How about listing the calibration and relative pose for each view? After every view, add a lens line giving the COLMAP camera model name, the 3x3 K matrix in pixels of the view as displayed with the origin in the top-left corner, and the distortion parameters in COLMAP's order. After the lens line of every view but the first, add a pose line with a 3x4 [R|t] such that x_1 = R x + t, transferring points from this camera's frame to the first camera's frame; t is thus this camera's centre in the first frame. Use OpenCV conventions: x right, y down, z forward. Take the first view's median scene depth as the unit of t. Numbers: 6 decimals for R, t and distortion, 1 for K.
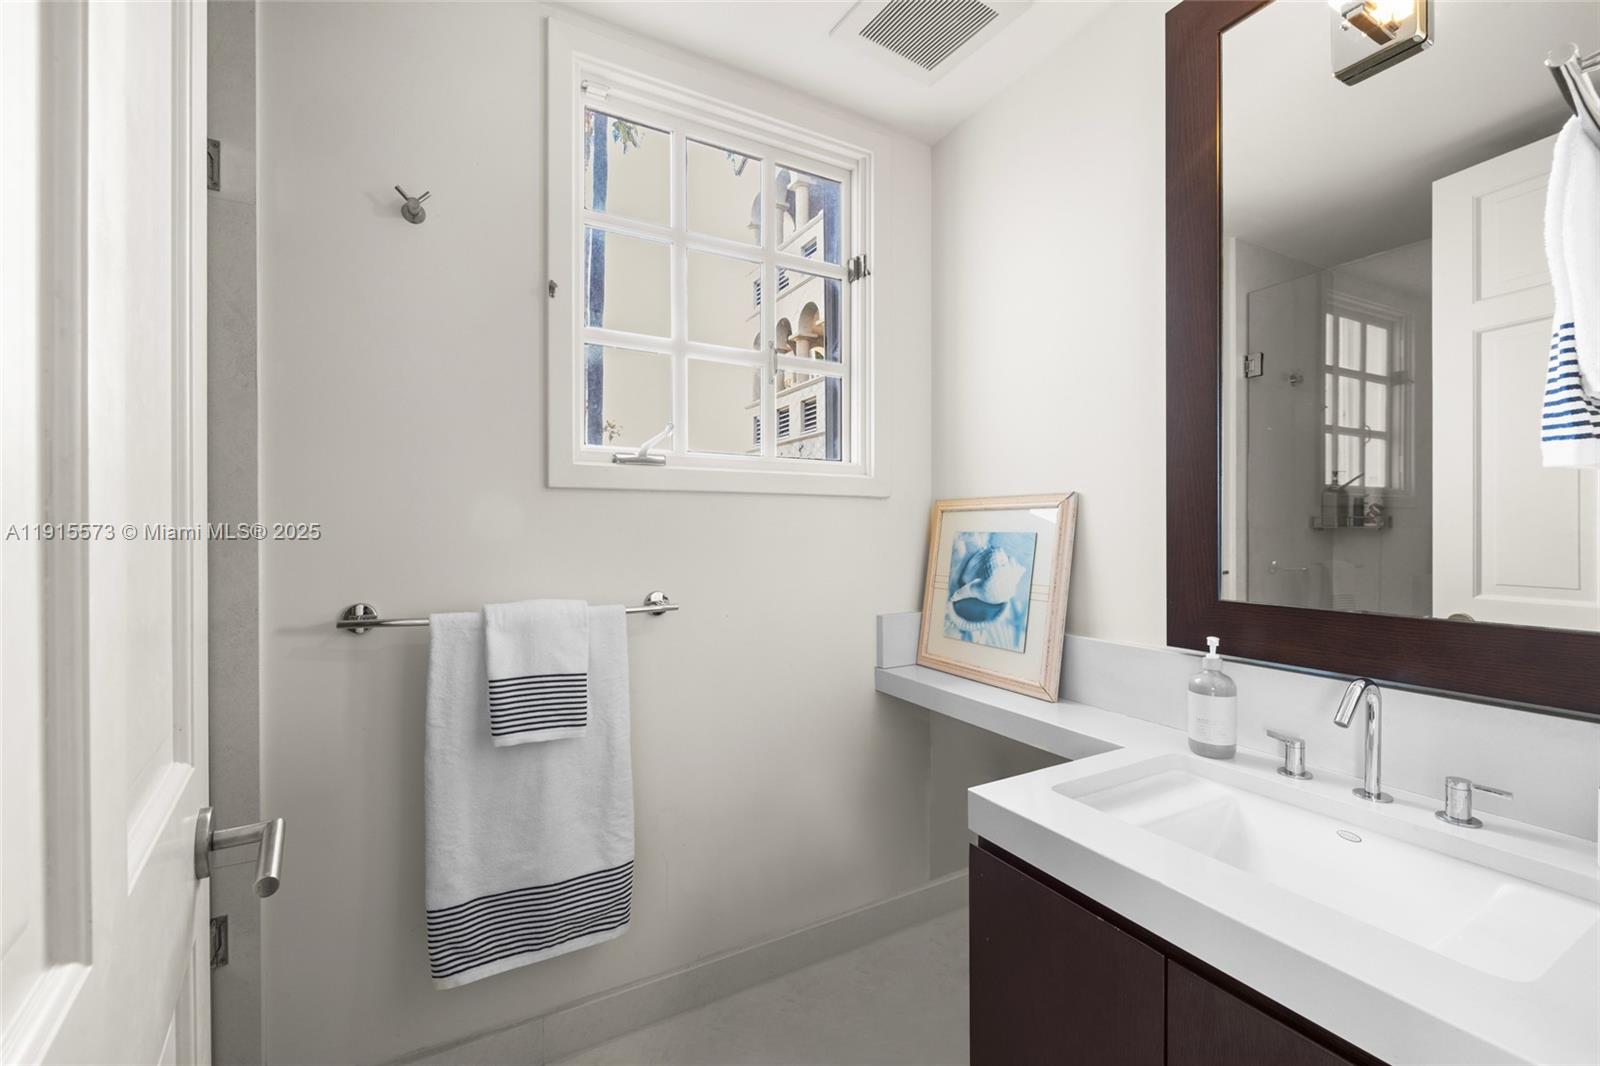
lens RADIAL K [[661.1, 0, 799.5], [0, 661.1, 537.5], [0, 0, 1]] dist [-0.001246, -0.000429]
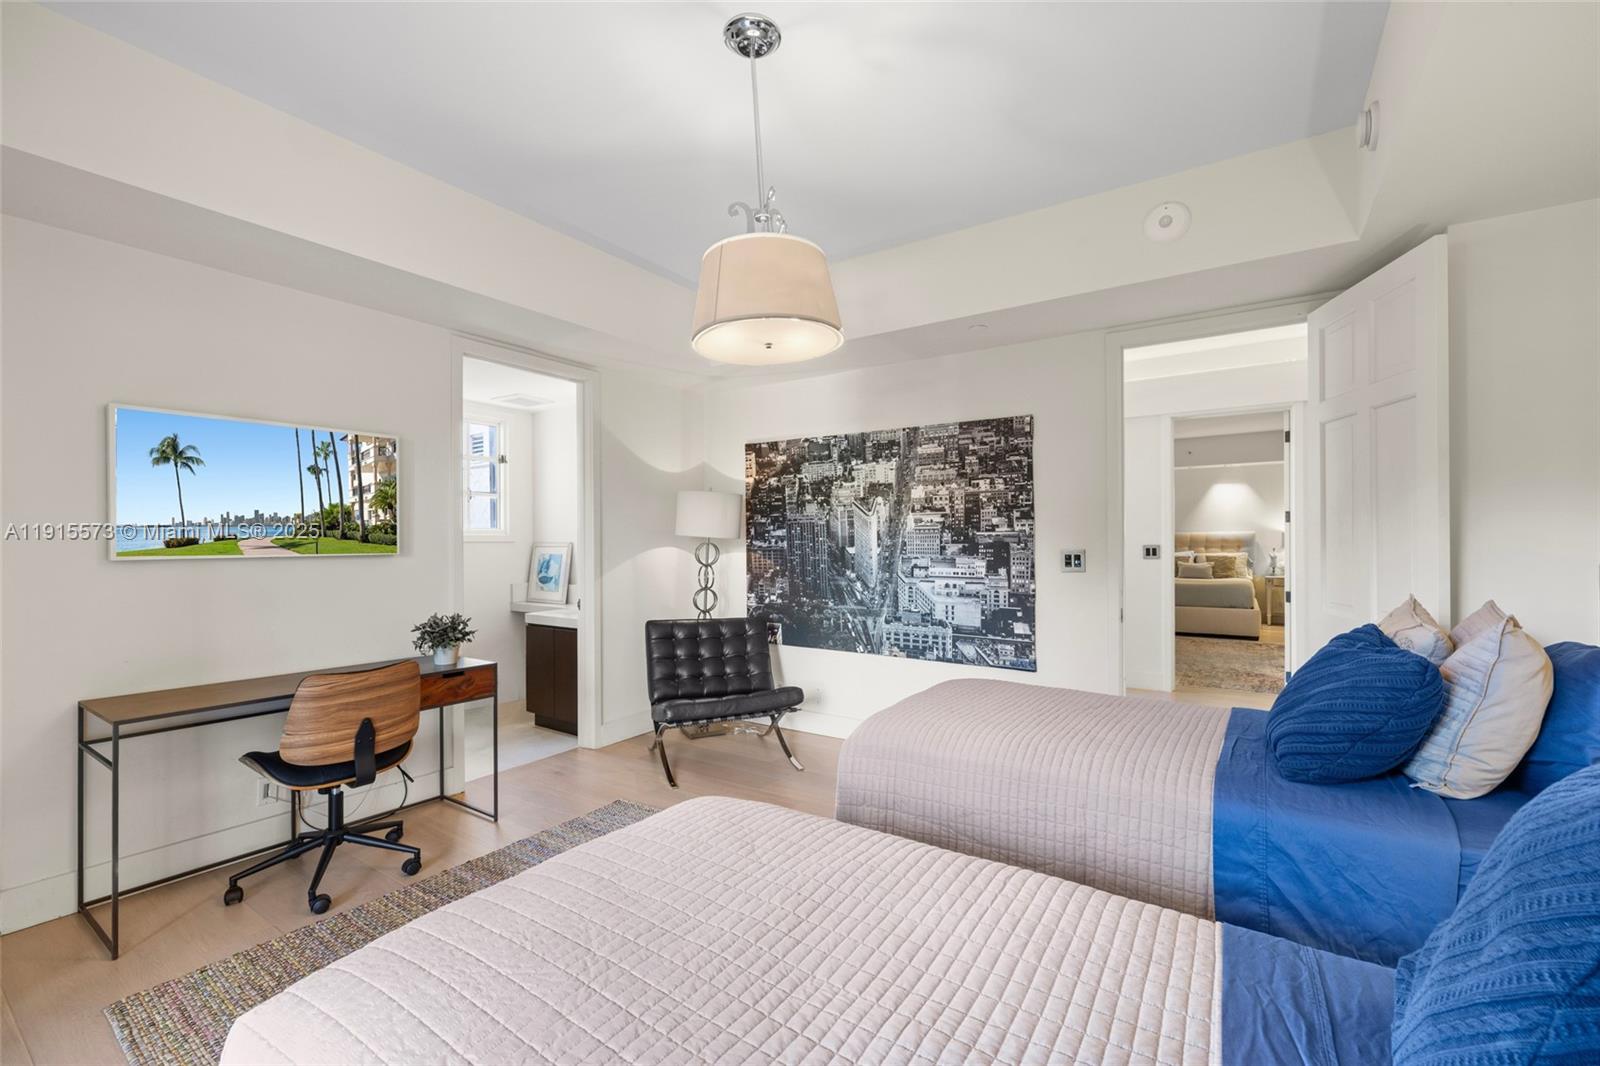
lens RADIAL K [[661.1, 0, 797.4], [0, 661.1, 542.4], [0, 0, 1]] dist [-0.001246, -0.000429]
pose [[0.889591, -0.003693, 0.456743, -0.100785], [0.007998, 0.999940, -0.007493, -0.034552], [-0.456688, 0.010319, 0.889567, -2.563716]]
